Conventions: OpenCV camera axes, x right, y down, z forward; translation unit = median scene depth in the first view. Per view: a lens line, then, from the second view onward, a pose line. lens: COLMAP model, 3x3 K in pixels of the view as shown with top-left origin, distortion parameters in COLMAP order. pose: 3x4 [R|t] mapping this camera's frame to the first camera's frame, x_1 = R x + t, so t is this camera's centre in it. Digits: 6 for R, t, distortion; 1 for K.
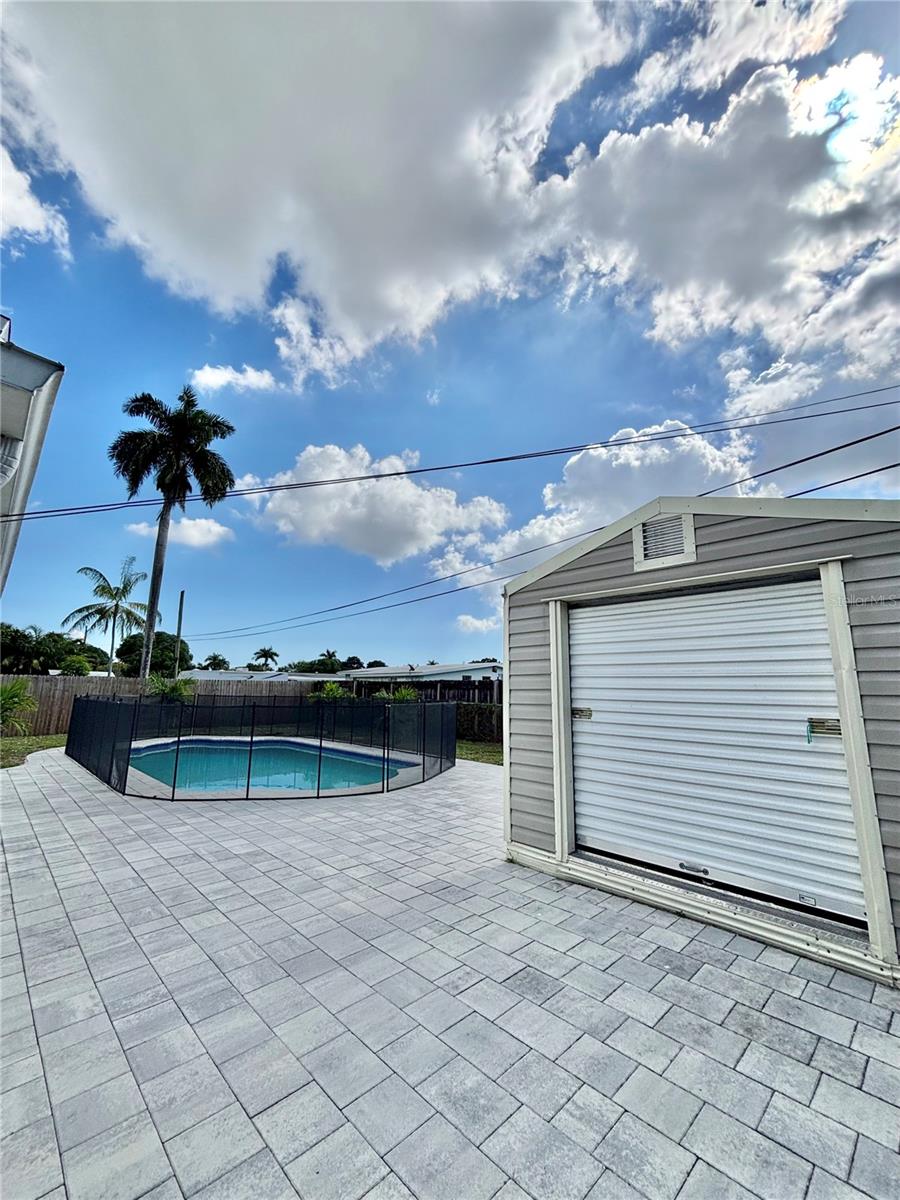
lens RADIAL K [[479.4, 0, 450.0], [0, 479.4, 600.0], [0, 0, 1]] dist [0.001547, 0.000394]
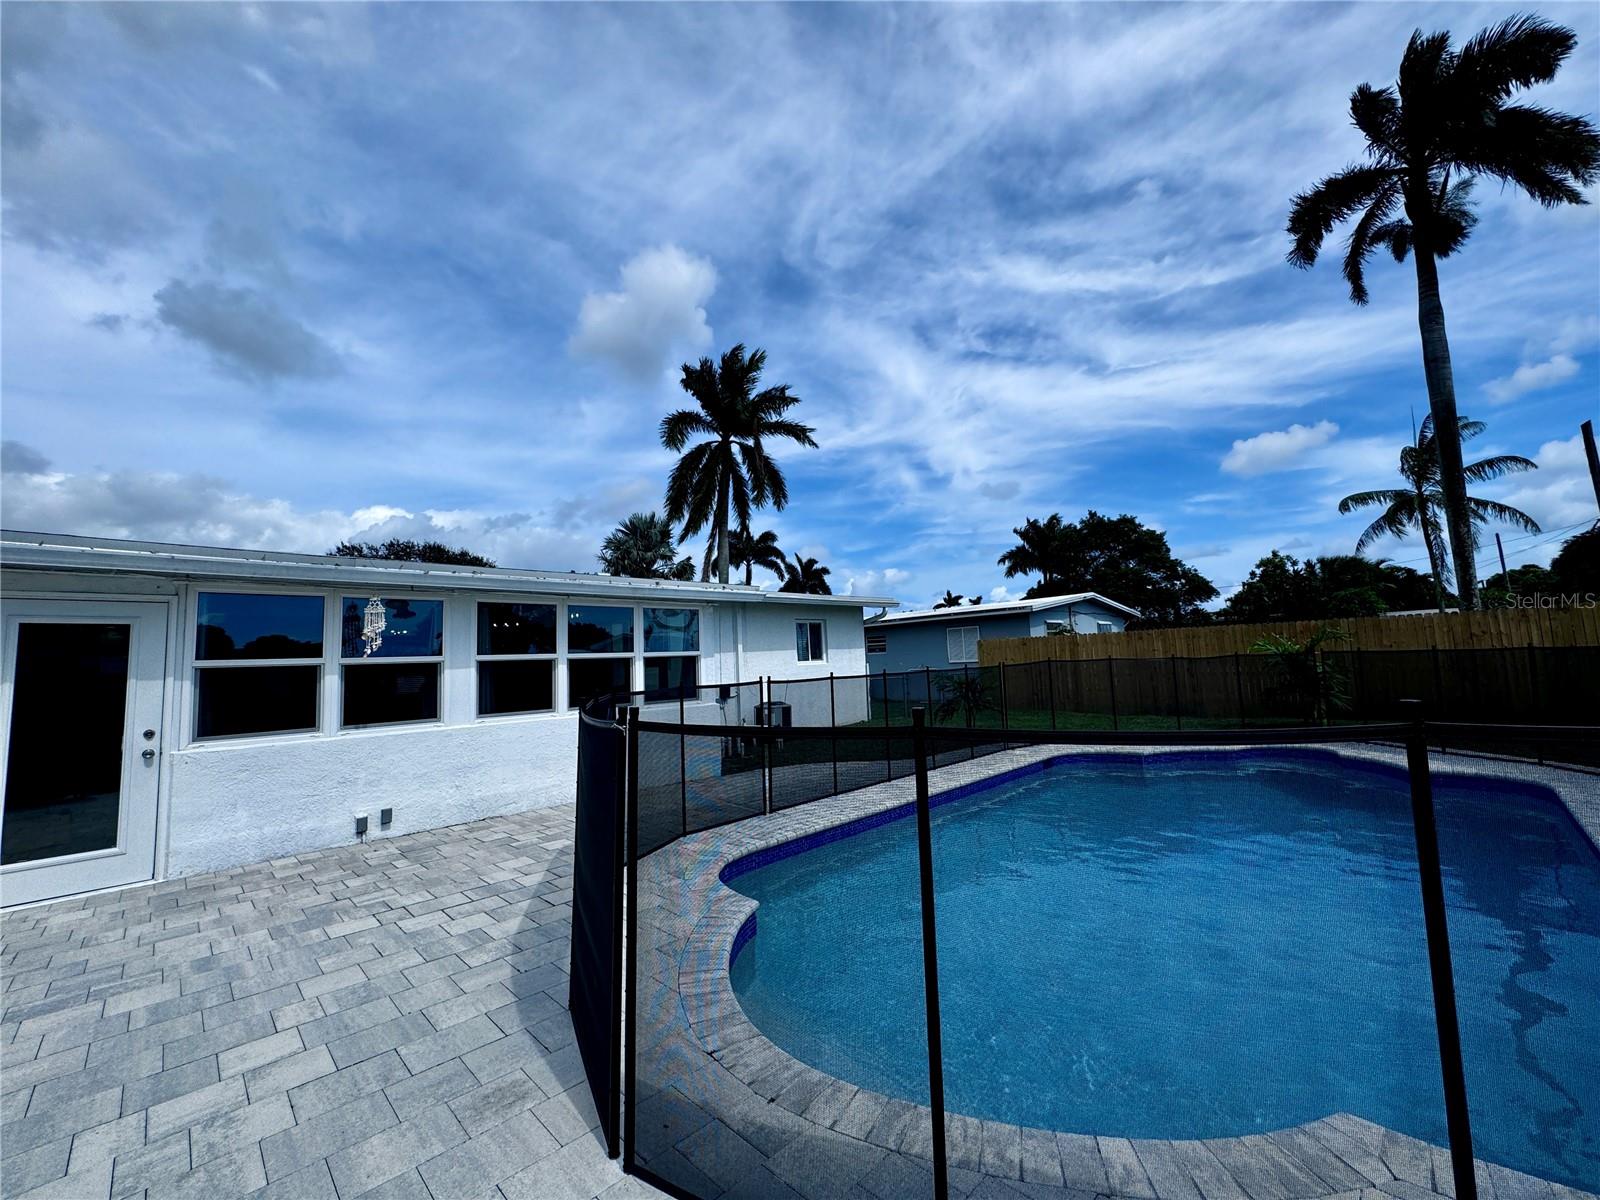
lens RADIAL K [[640.3, 0, 800.0], [0, 640.3, 600.0], [0, 0, 1]] dist [0.000315, -0.000555]
pose [[0.016548, -0.107478, -0.994070, 0.038819], [0.225086, 0.969087, -0.101030, 0.056983], [0.974198, -0.222079, 0.040228, 0.287366]]
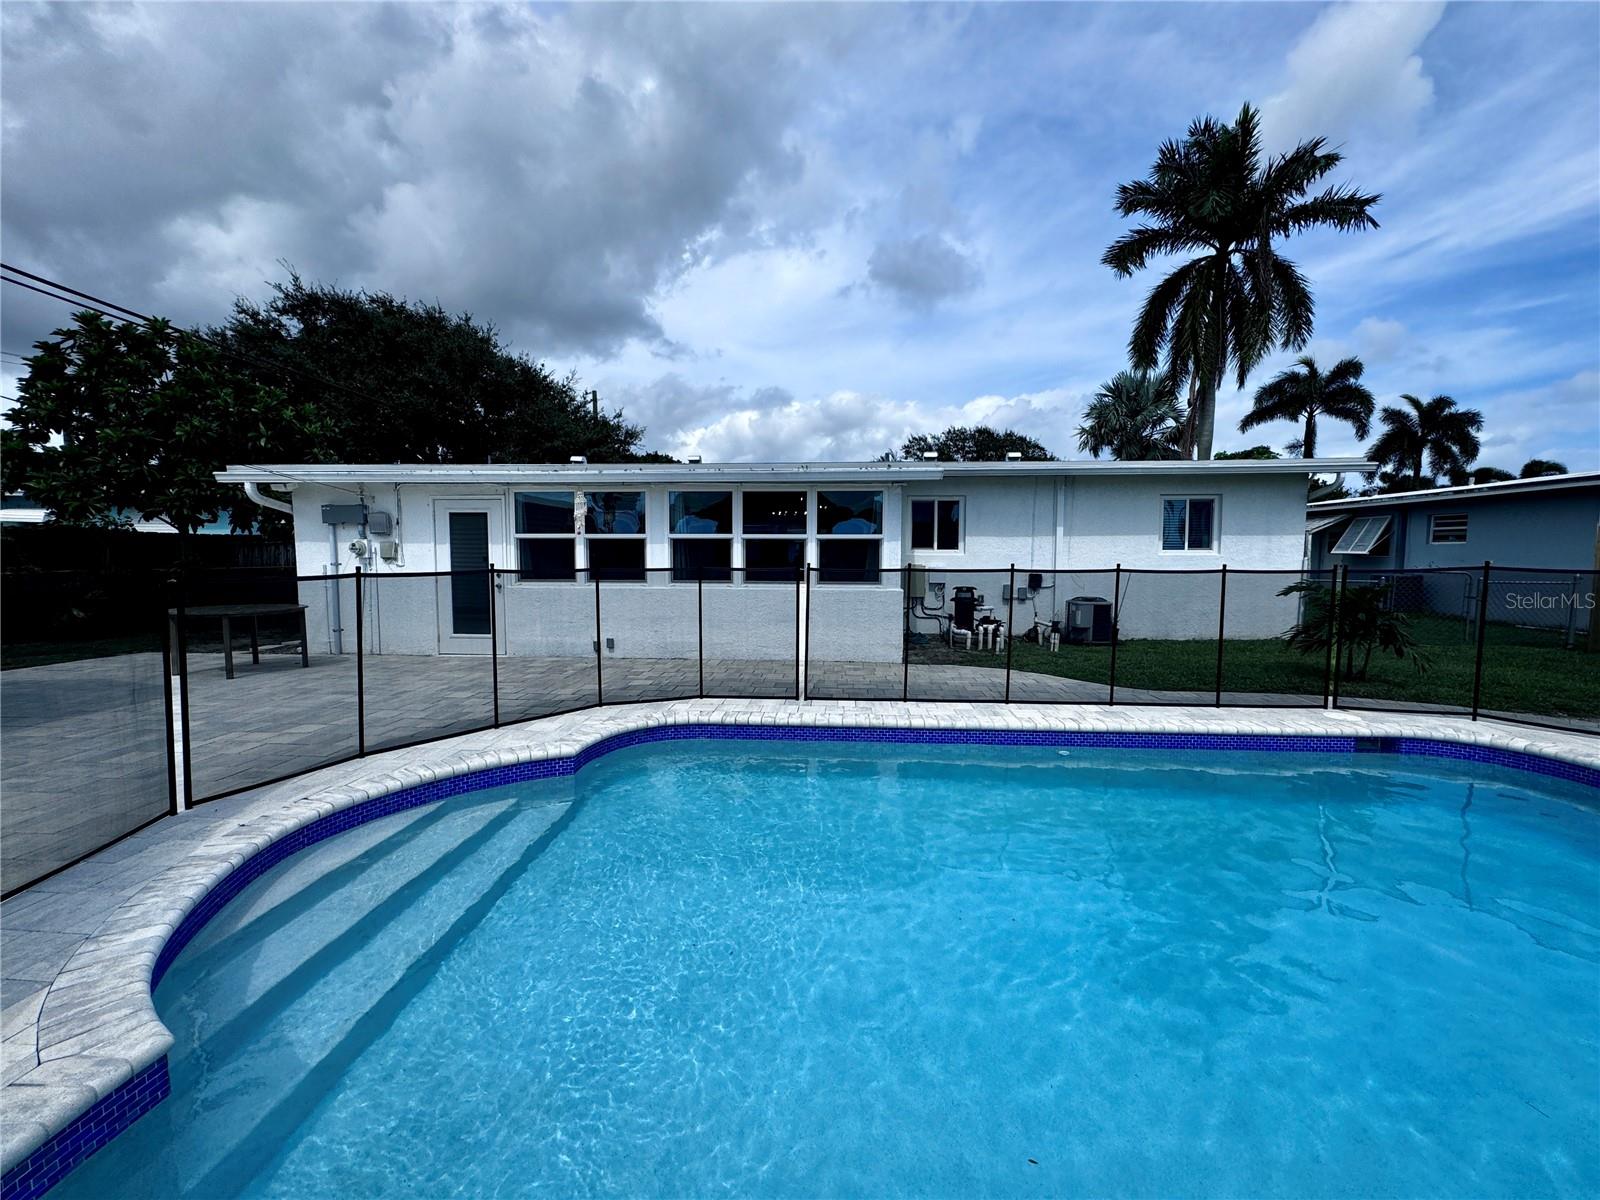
lens RADIAL K [[638.5, 0, 800.0], [0, 638.5, 600.0], [0, 0, 1]] dist [-0.007150, -0.000313]
pose [[-0.740945, 0.040404, -0.670349, -0.043039], [0.115910, 0.990902, -0.068392, 0.084801], [0.661487, -0.128375, -0.738887, 0.436239]]
